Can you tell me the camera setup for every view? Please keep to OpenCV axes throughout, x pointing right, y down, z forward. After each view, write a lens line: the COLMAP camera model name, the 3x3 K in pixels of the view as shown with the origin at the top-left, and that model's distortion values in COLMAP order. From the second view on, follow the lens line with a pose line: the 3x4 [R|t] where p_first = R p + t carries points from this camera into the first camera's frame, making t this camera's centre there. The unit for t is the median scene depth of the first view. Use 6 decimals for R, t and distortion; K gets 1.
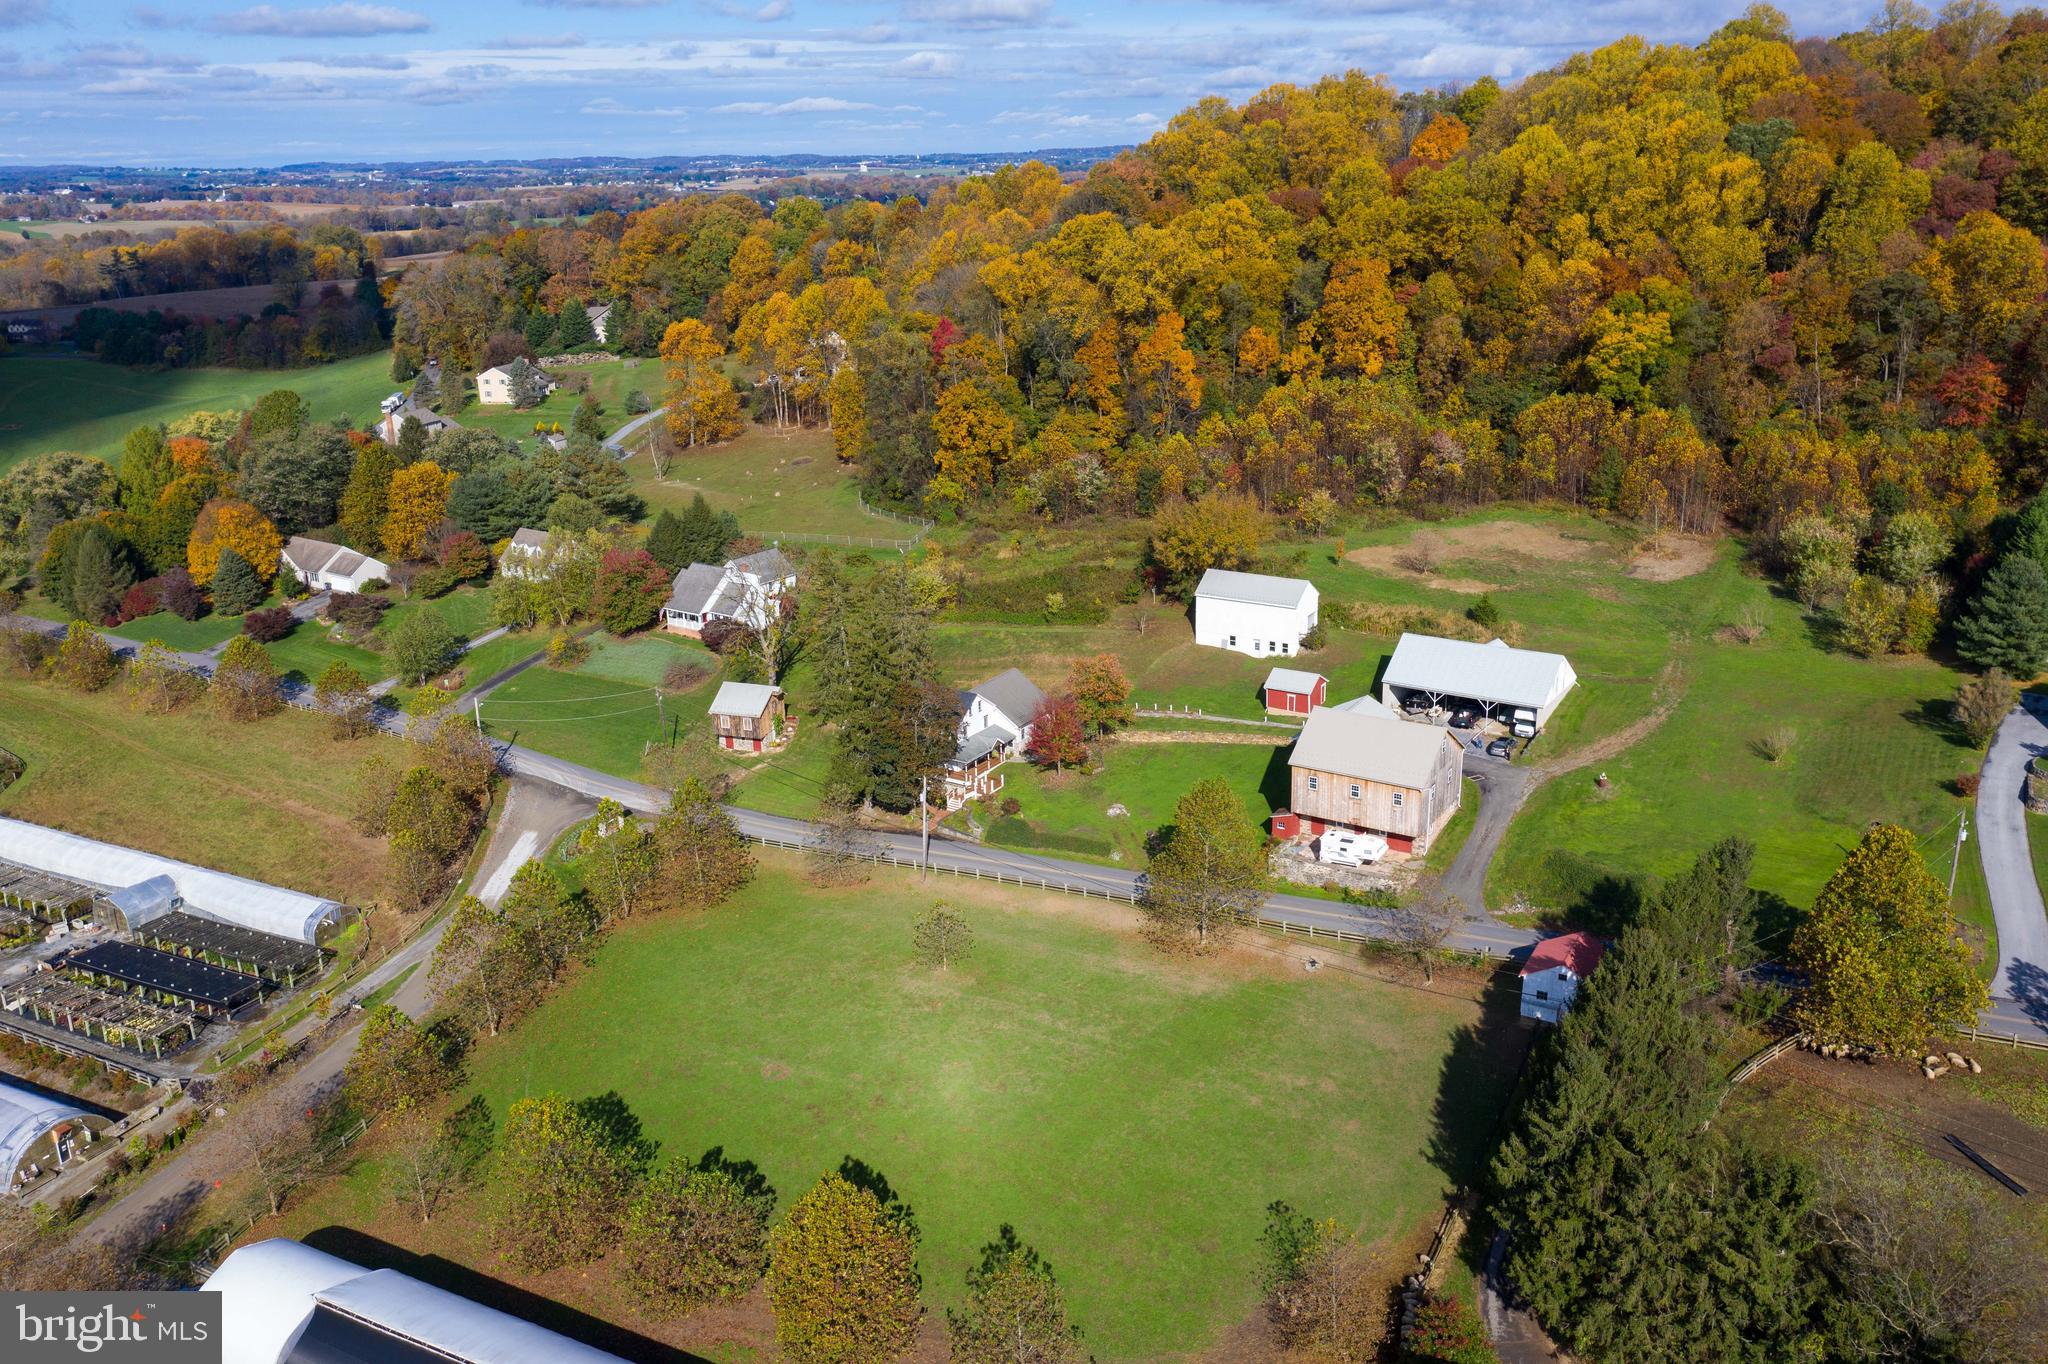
lens RADIAL K [[1673.7, 0, 1024.7], [0, 1673.7, 683.0], [0, 0, 1]] dist [0.010956, -0.002419]
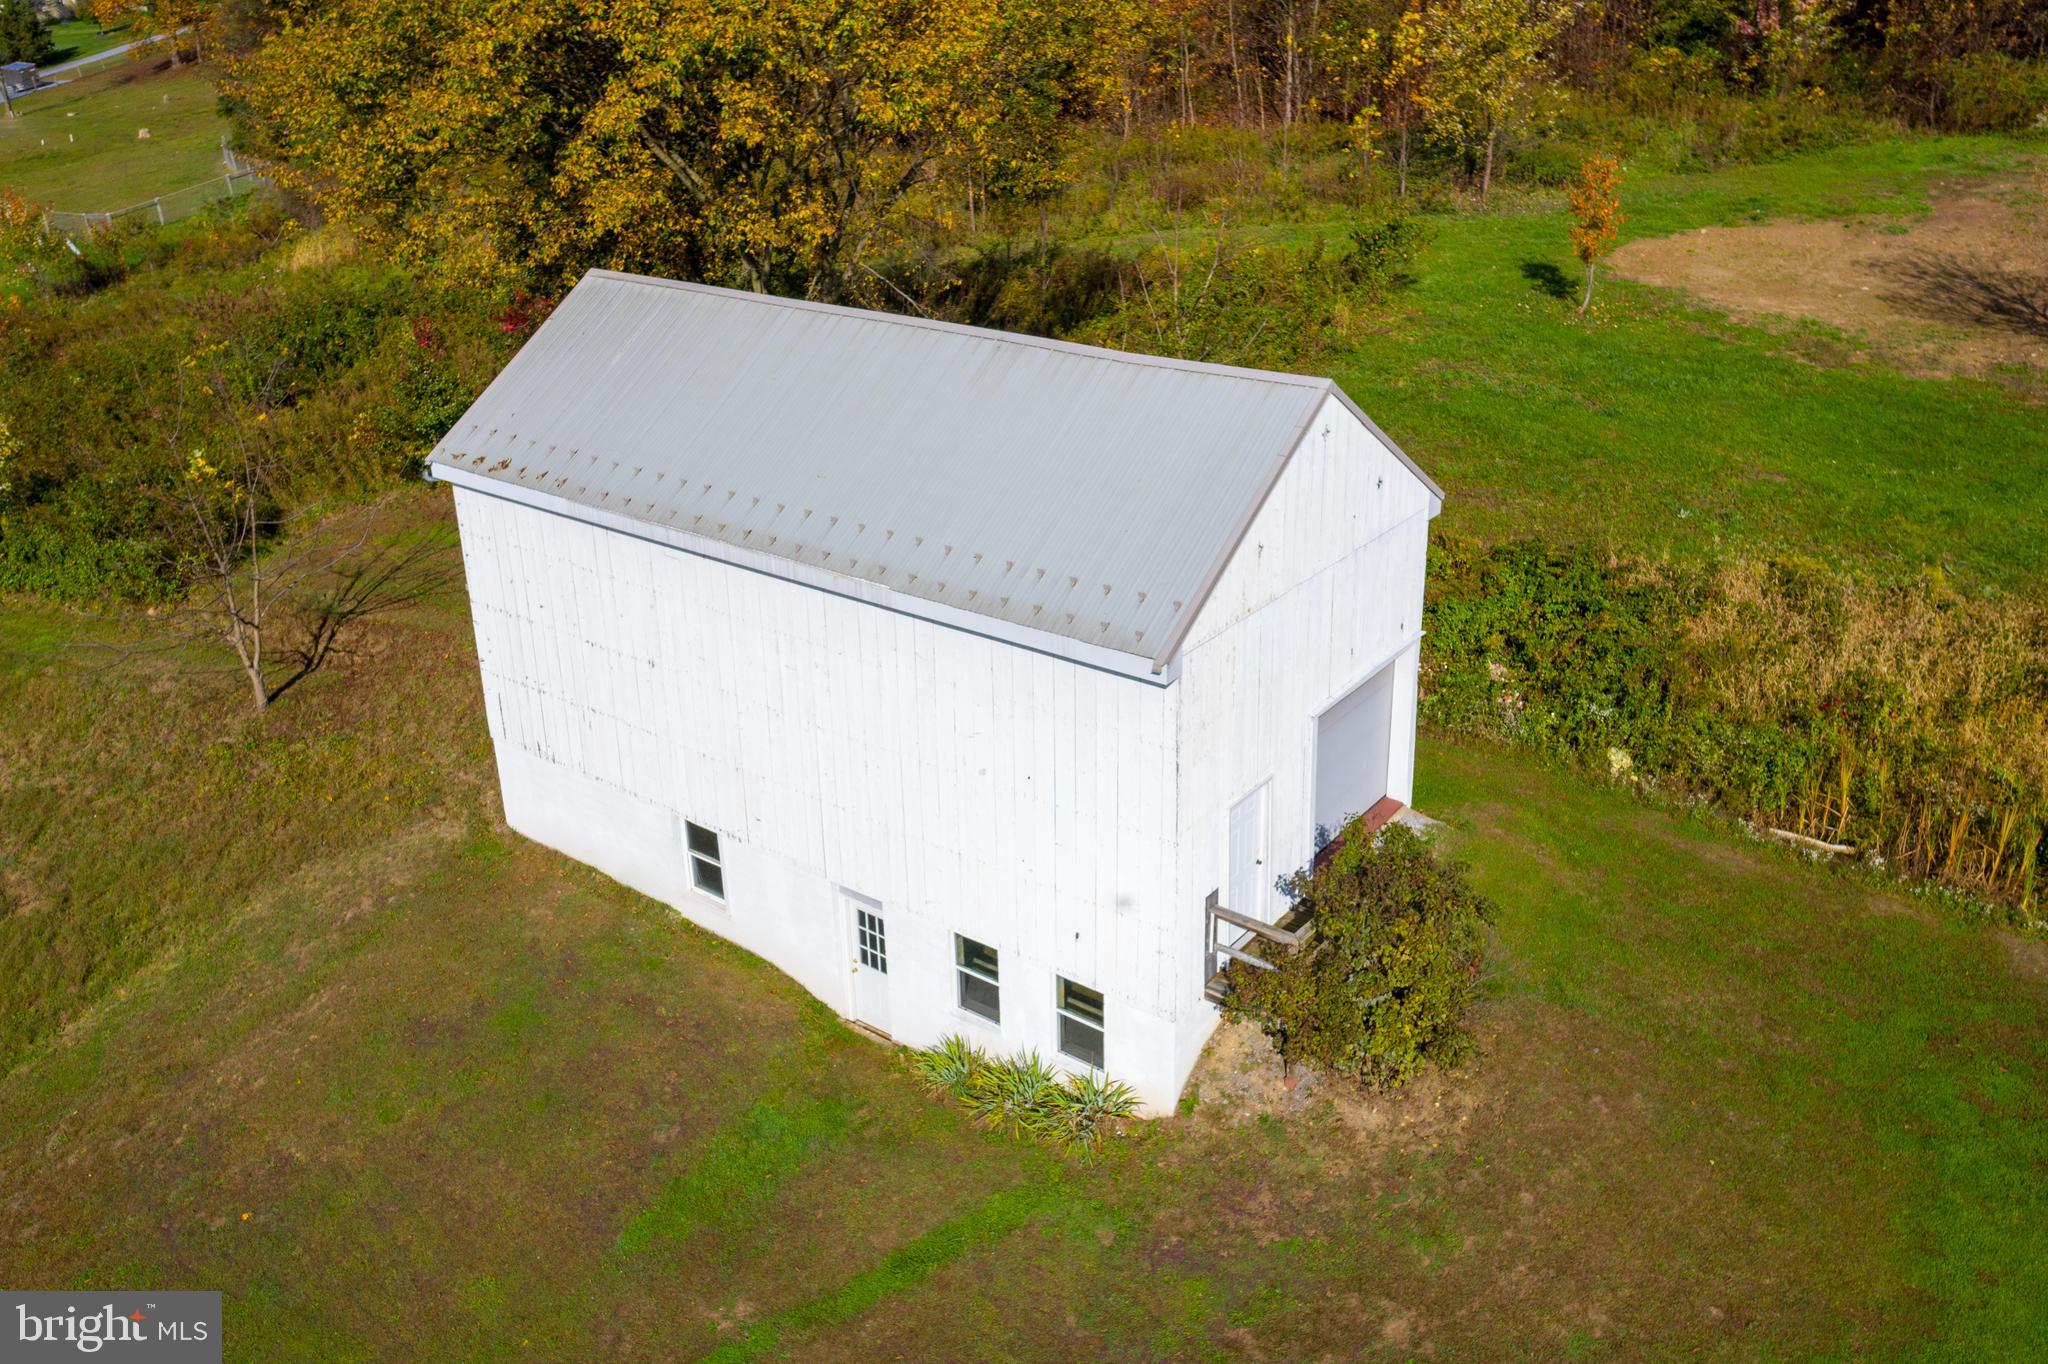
lens RADIAL K [[1673.7, 0, 1023.3], [0, 1673.7, 680.2], [0, 0, 1]] dist [0.010956, -0.002419]
pose [[0.995268, 0.036627, -0.090004, 0.157679], [-0.025919, 0.992749, 0.117382, -0.053398], [0.093650, -0.114494, 0.989000, 0.880739]]
